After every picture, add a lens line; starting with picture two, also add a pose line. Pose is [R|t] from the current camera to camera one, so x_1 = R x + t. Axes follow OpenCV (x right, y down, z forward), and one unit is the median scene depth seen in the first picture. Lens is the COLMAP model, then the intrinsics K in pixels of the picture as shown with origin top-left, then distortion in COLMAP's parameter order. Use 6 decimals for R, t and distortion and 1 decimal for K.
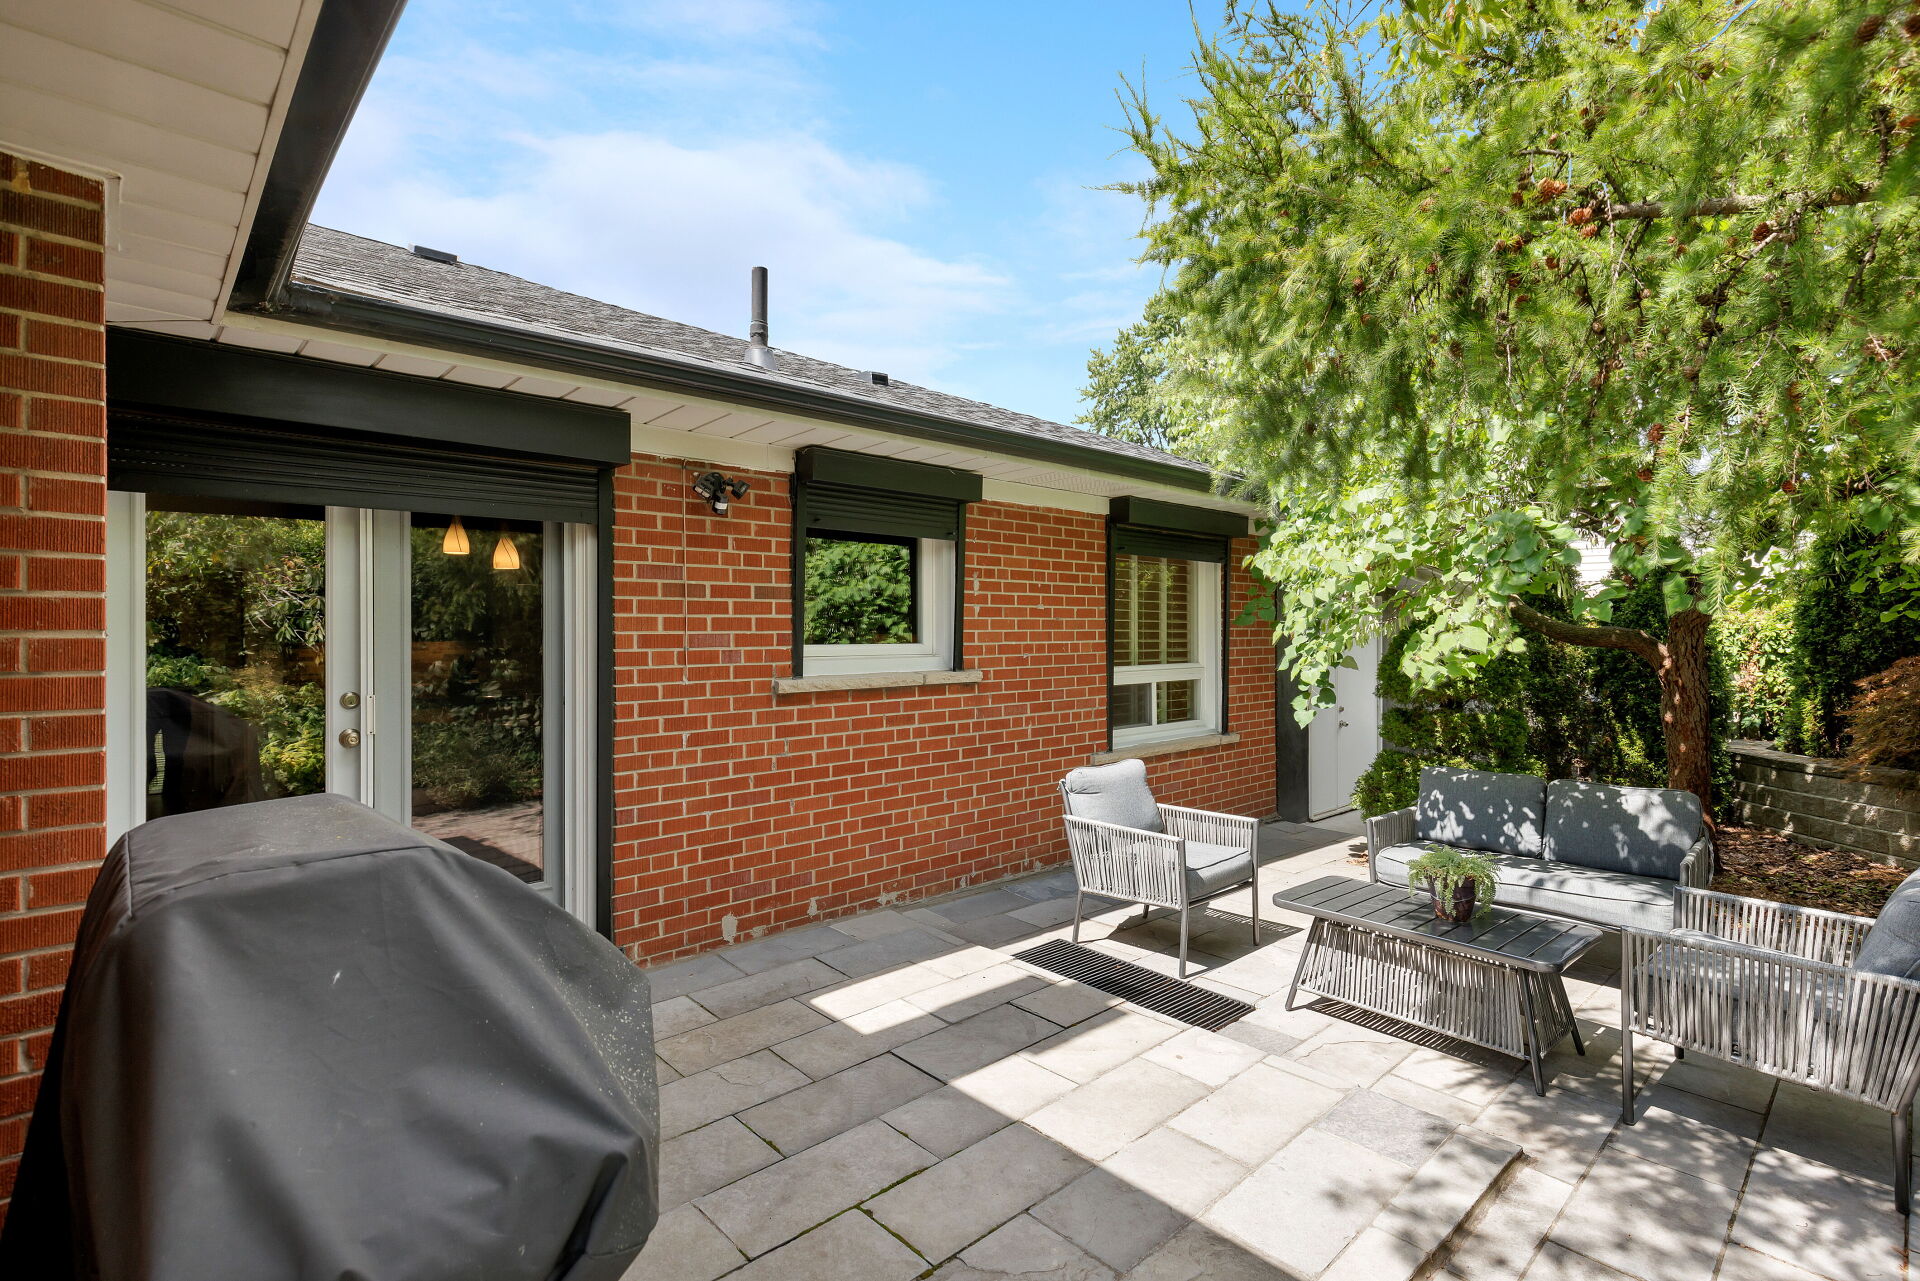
lens RADIAL K [[897.5, 0, 960.1], [0, 897.5, 619.3], [0, 0, 1]] dist [0.010687, -0.000573]
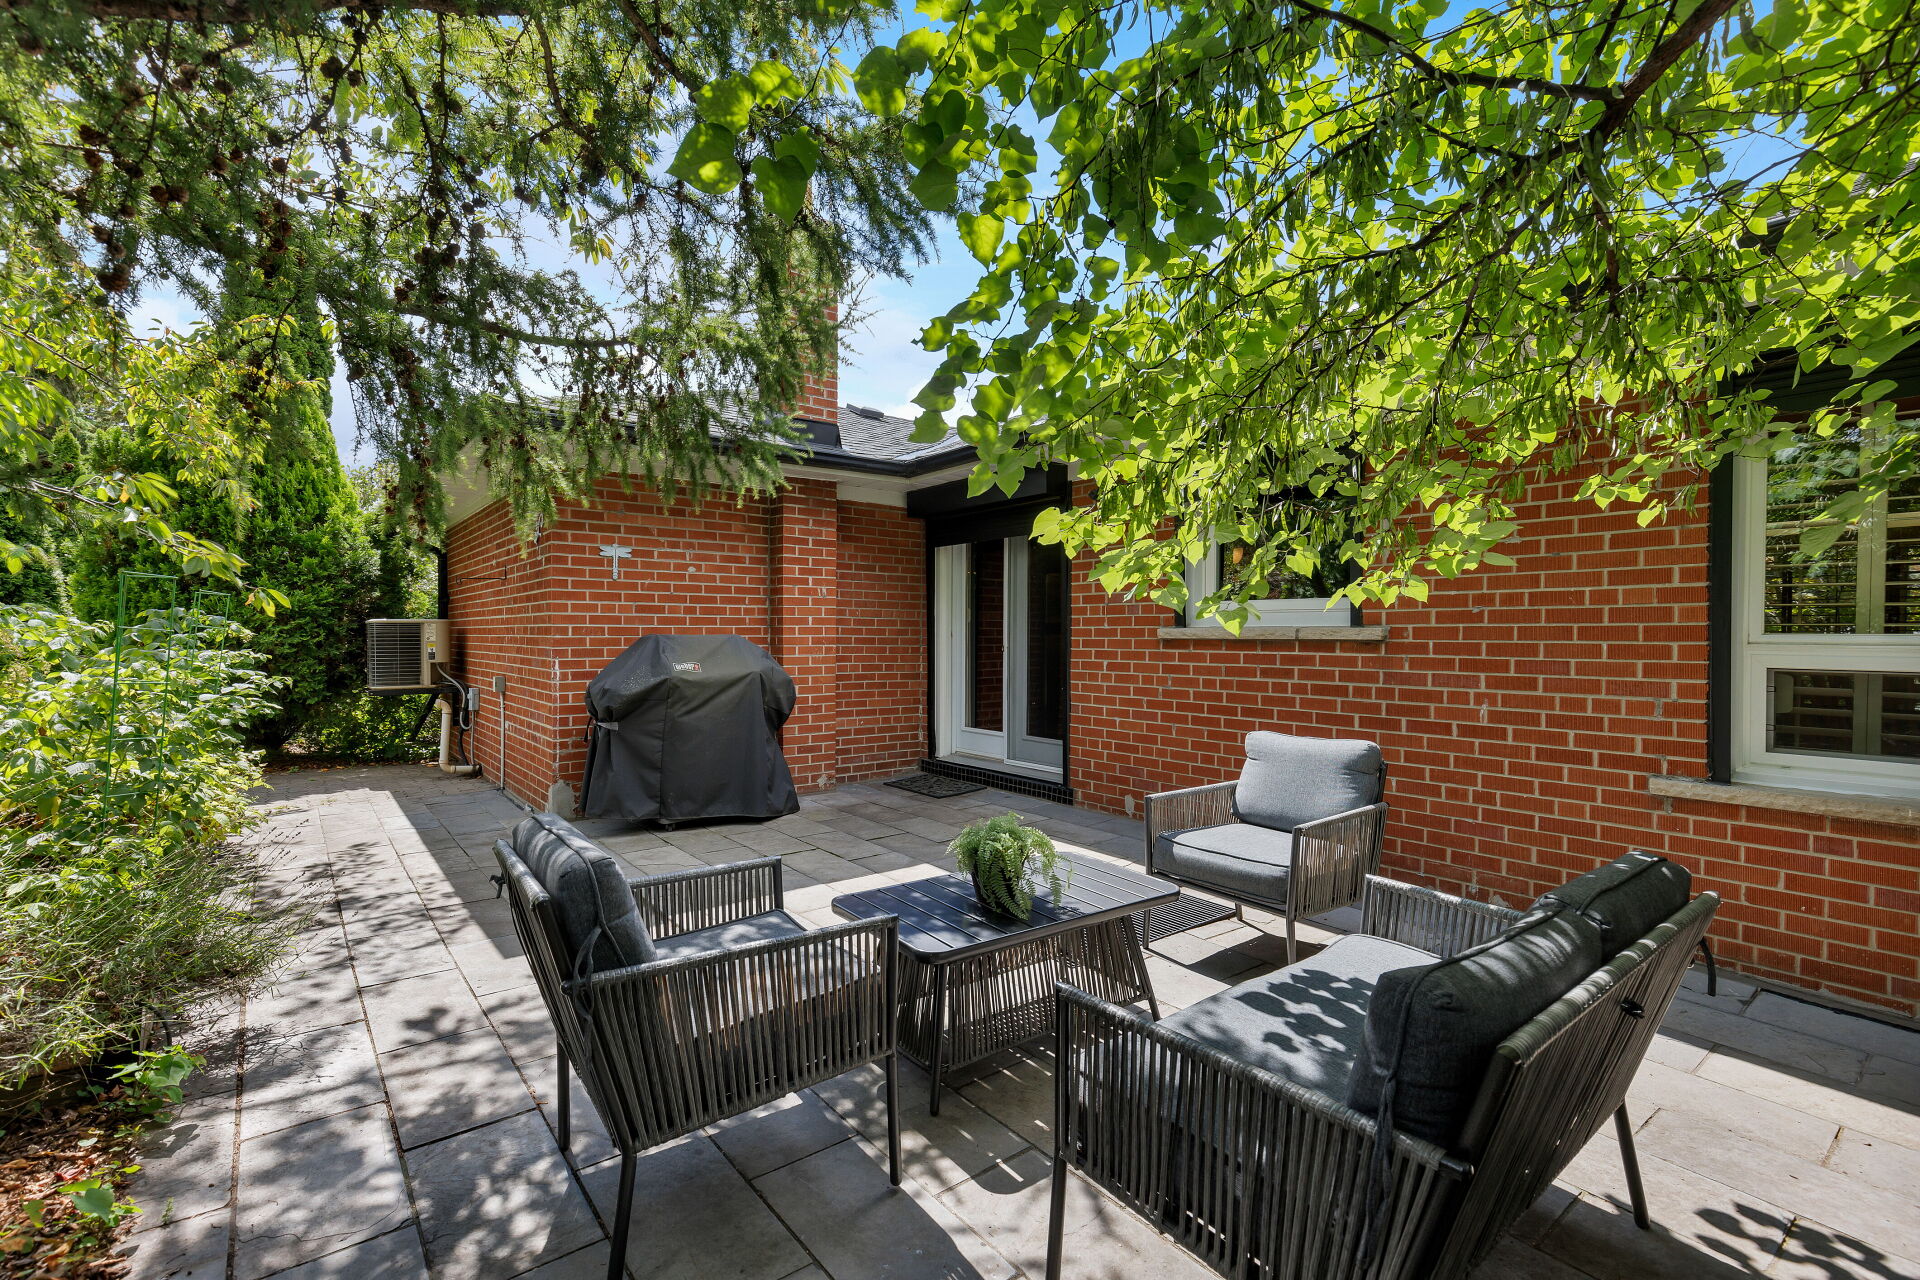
lens RADIAL K [[897.5, 0, 976.2], [0, 897.5, 633.9], [0, 0, 1]] dist [0.010687, -0.000573]
pose [[-0.088374, 0.001219, -0.996087, 1.056114], [0.009158, 0.999958, 0.000412, 0.071187], [0.996045, -0.009086, -0.088381, 0.826794]]
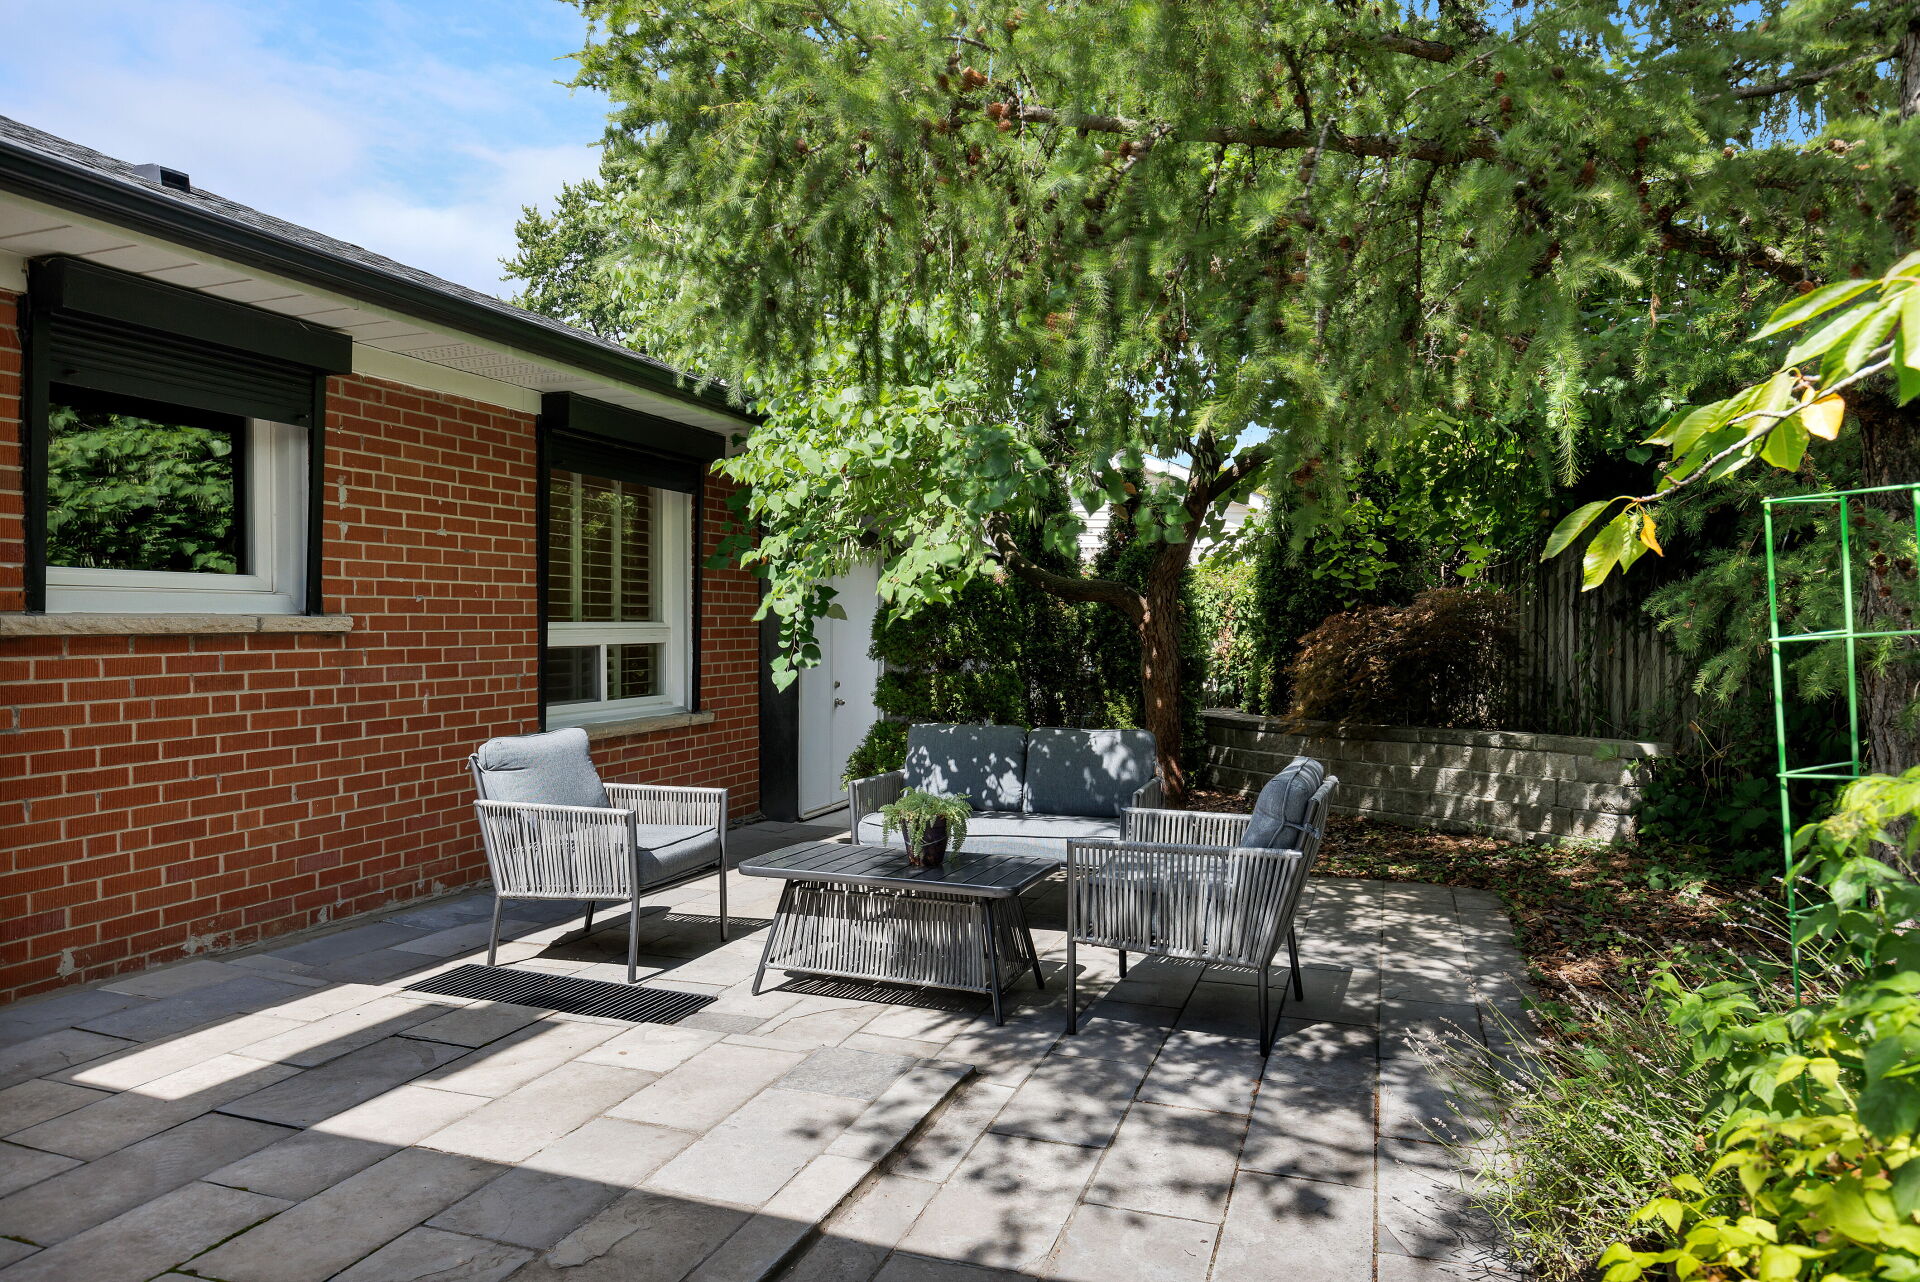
lens RADIAL K [[1237.2, 0, 956.9], [0, 1237.2, 634.3], [0, 0, 1]] dist [-0.000117, 0.001559]
pose [[0.885447, -0.002707, 0.464732, -0.007884], [-0.008852, 0.999703, 0.022688, 0.054010], [-0.464656, -0.024203, 0.885160, -0.096095]]
